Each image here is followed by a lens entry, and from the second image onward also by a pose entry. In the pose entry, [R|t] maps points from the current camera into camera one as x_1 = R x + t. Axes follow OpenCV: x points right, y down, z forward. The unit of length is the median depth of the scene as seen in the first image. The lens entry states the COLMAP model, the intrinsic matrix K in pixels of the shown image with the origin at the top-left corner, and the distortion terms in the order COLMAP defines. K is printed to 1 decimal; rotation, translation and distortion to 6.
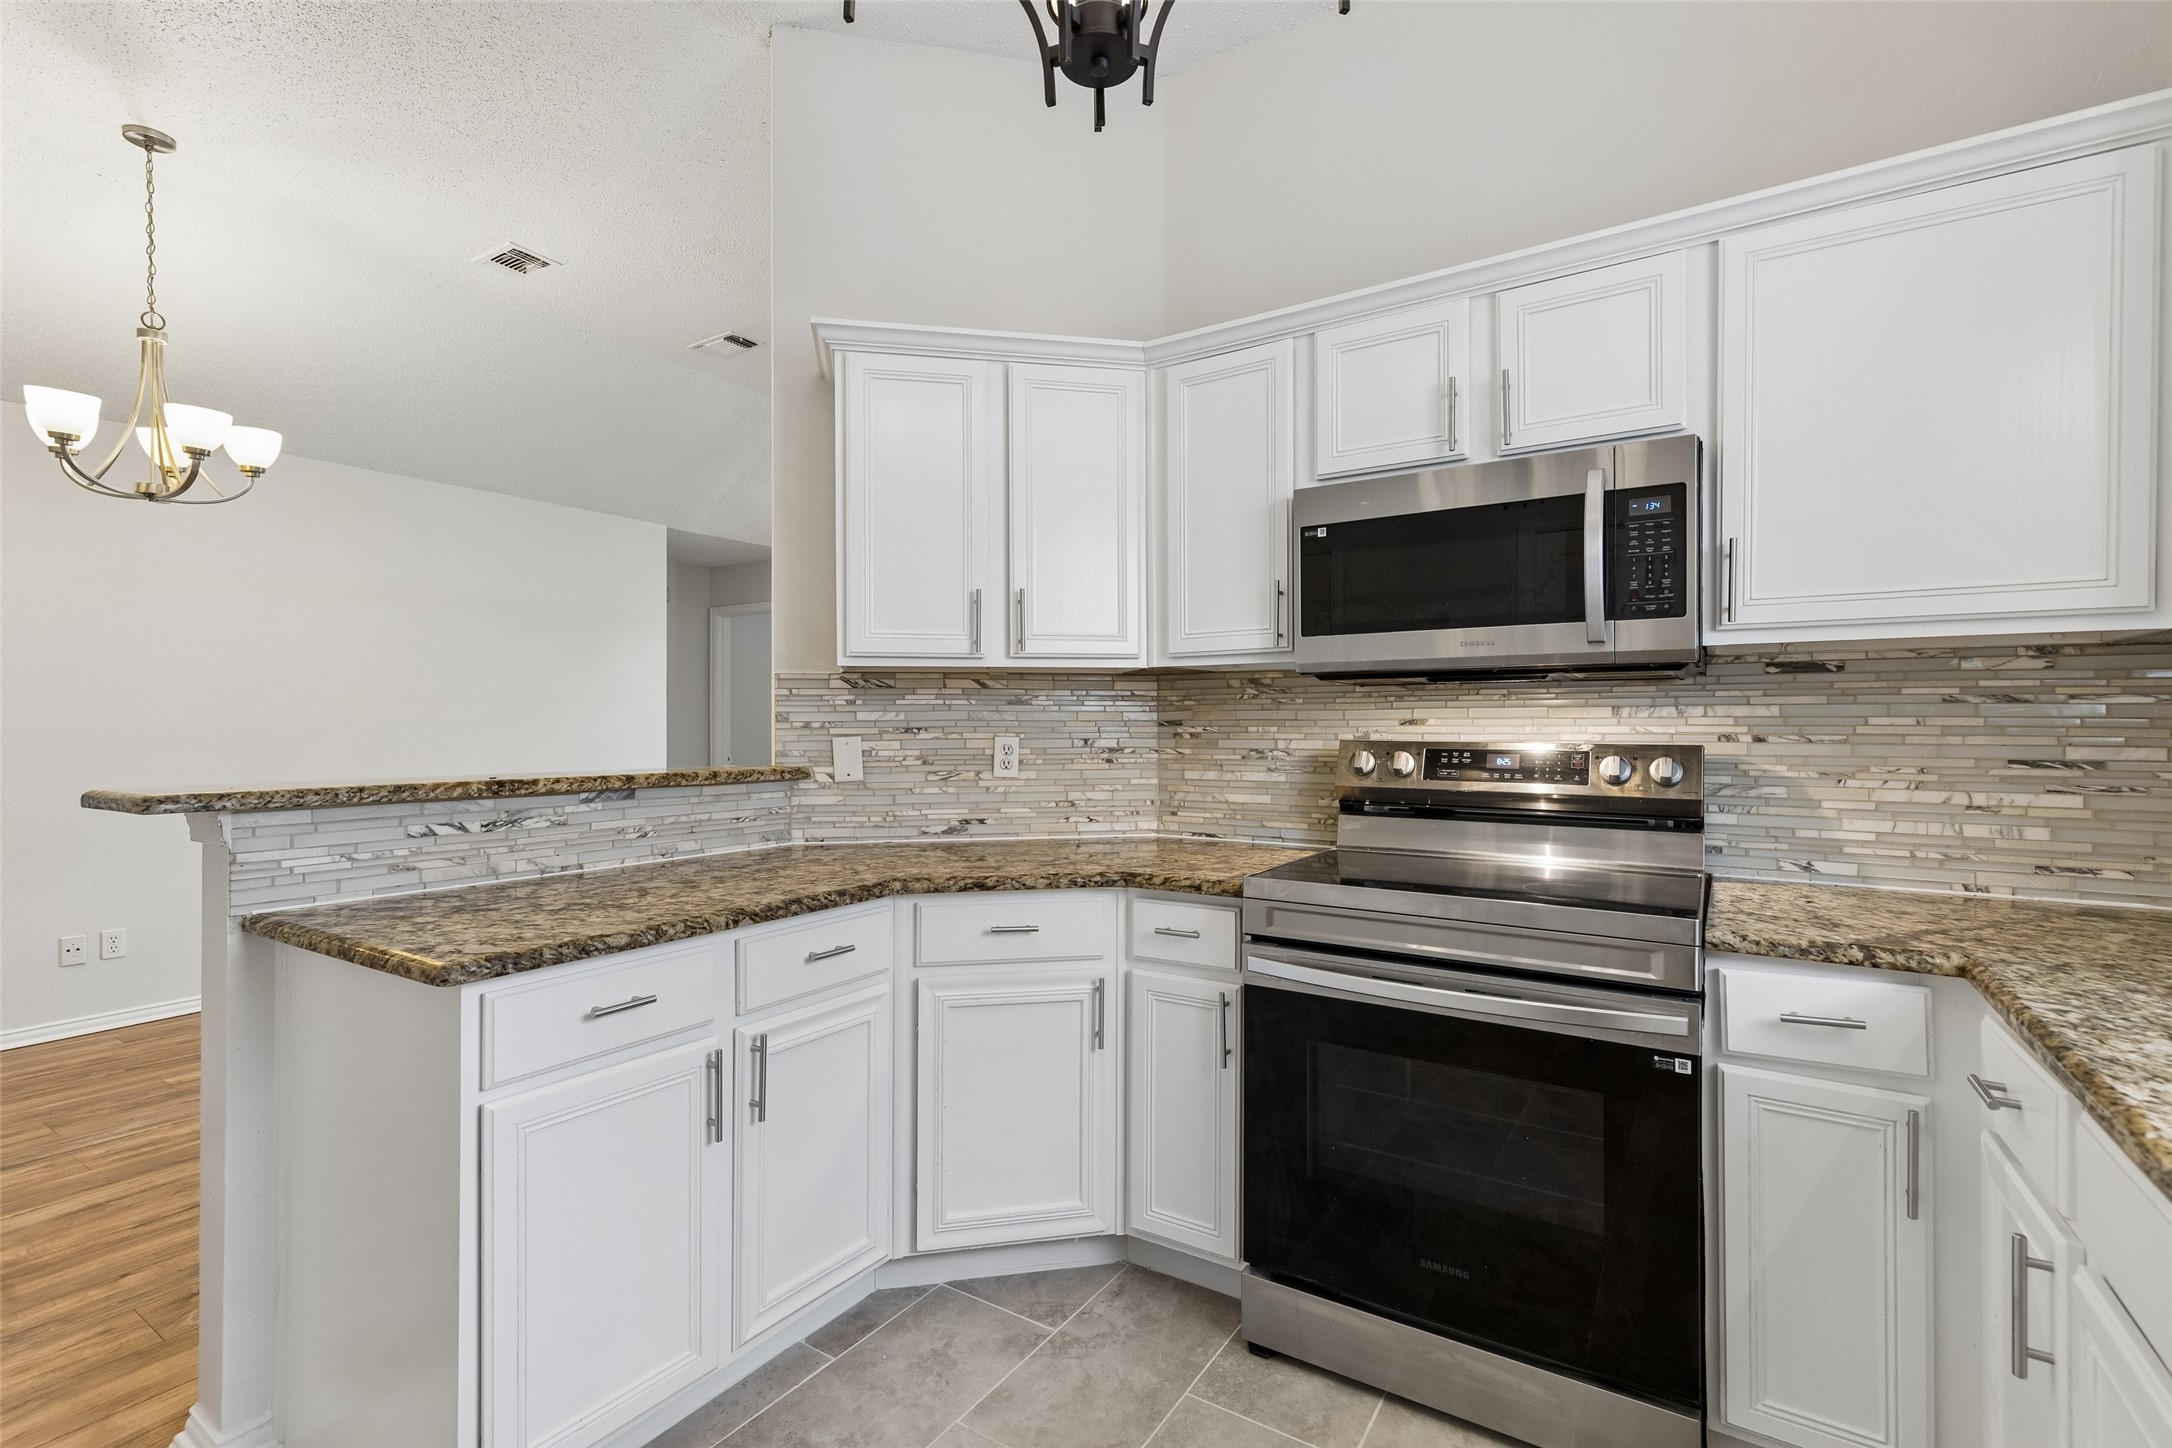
lens RADIAL K [[975.6, 0, 1094.5], [0, 975.6, 727.4], [0, 0, 1]] dist [0.013891, -0.004353]
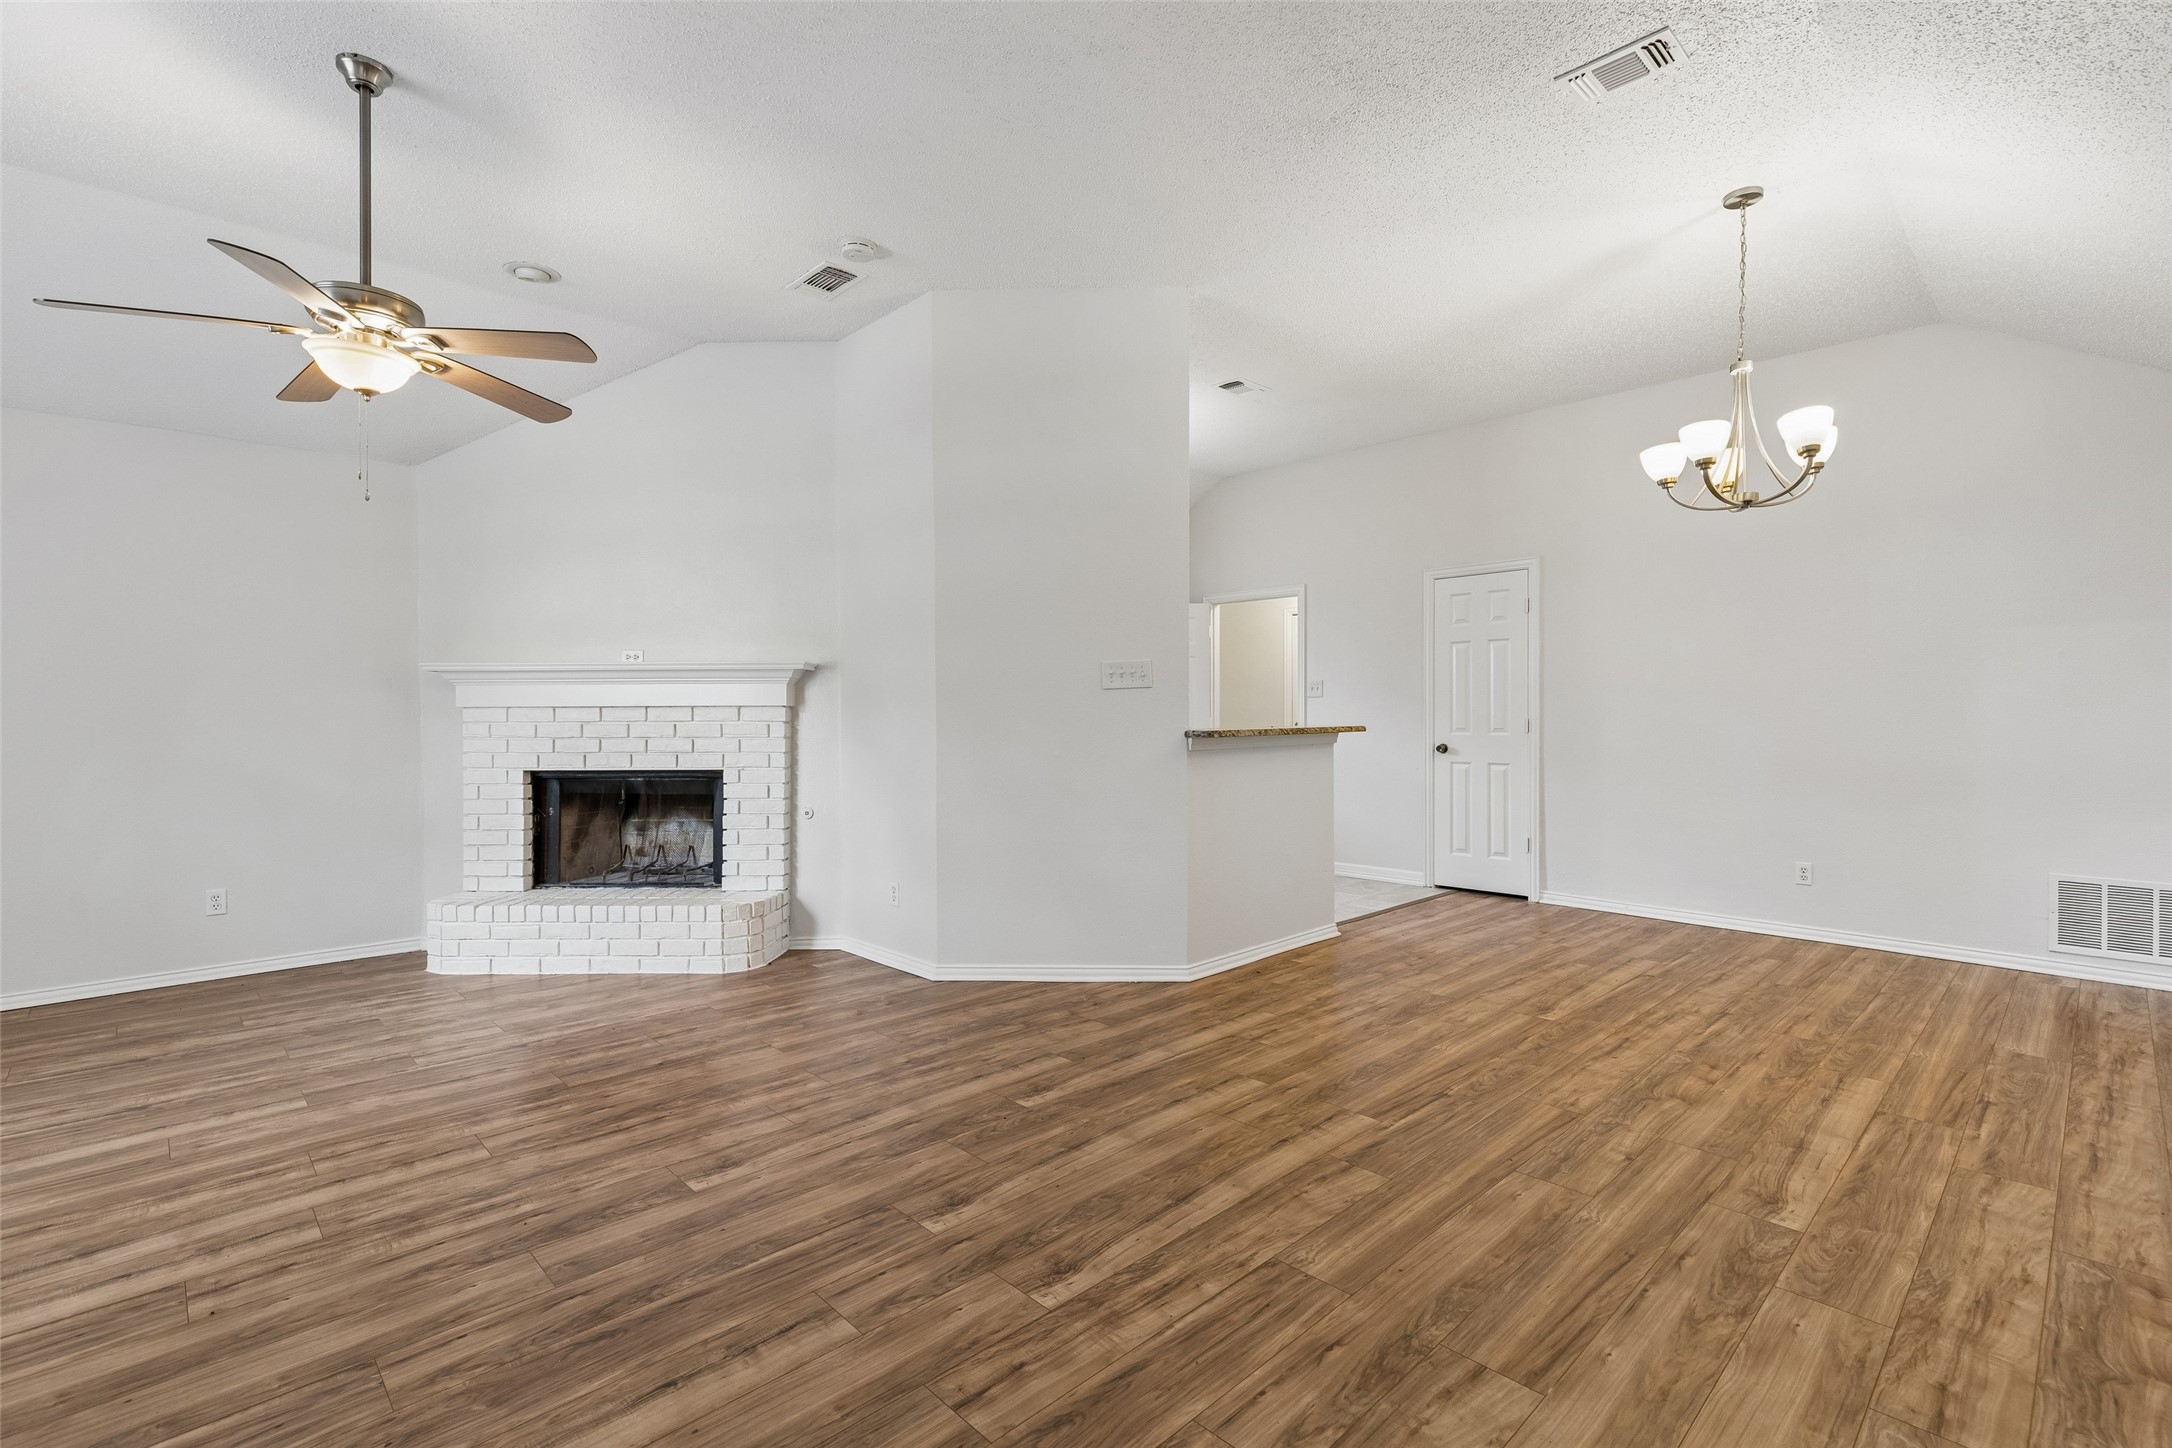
lens RADIAL K [[981.0, 0, 1087.9], [0, 981.0, 717.6], [0, 0, 1]] dist [0.015383, -0.004156]
pose [[-0.971767, -0.000704, 0.235941, -0.561248], [0.001463, 0.999958, 0.009012, 0.004989], [-0.235938, 0.009102, -0.971726, 2.674271]]
